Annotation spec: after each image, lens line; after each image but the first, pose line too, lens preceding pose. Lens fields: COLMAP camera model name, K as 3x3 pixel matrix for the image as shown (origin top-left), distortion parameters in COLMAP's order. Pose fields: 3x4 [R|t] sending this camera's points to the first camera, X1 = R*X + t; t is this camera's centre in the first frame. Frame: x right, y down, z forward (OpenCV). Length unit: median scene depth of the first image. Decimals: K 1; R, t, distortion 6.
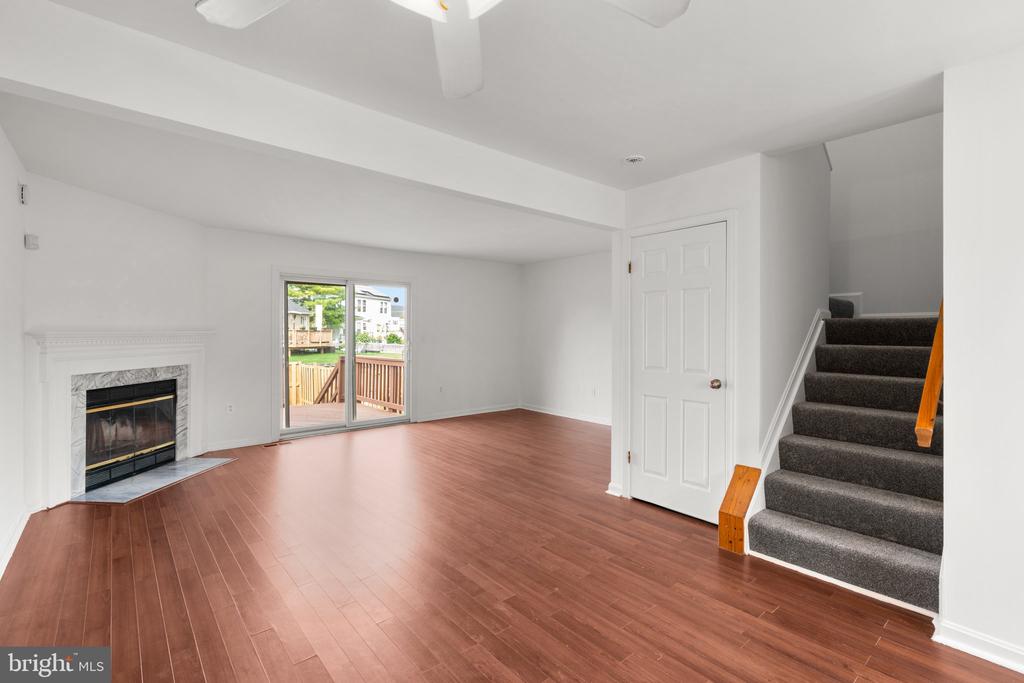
lens RADIAL K [[464.4, 0, 512.5], [0, 464.4, 333.7], [0, 0, 1]] dist [-0.004105, -0.001298]
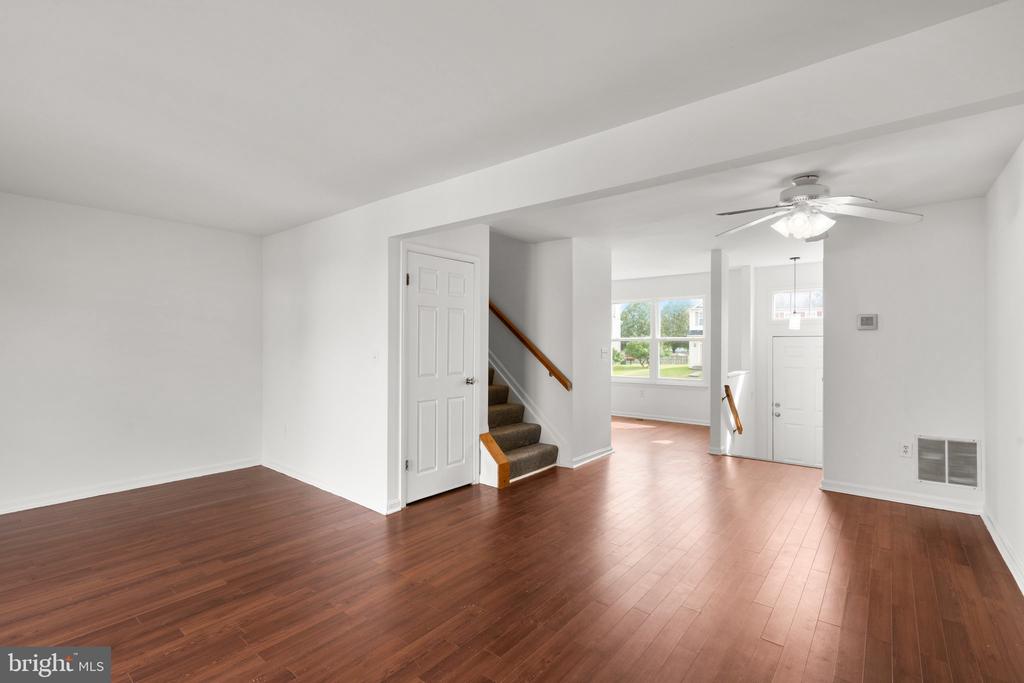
lens RADIAL K [[464.4, 0, 511.6], [0, 464.4, 344.3], [0, 0, 1]] dist [-0.004105, -0.001298]
pose [[-0.181335, -0.004219, 0.983412, -0.757720], [-0.002683, 0.999989, 0.003795, -0.004078], [-0.983418, -0.001950, -0.181345, 0.922611]]
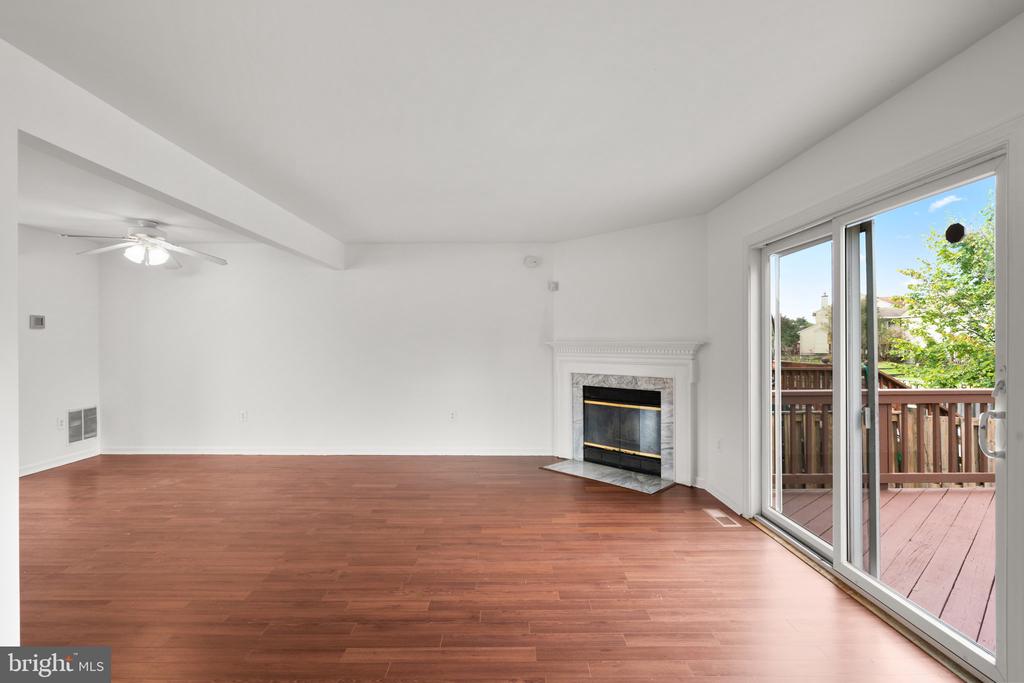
lens RADIAL K [[464.4, 0, 510.0], [0, 464.4, 341.3], [0, 0, 1]] dist [-0.004105, -0.001298]
pose [[-0.649097, -0.004861, -0.760690, 0.248662], [-0.003801, 0.999988, -0.003146, -0.002366], [0.760696, 0.000849, -0.649107, 1.683096]]
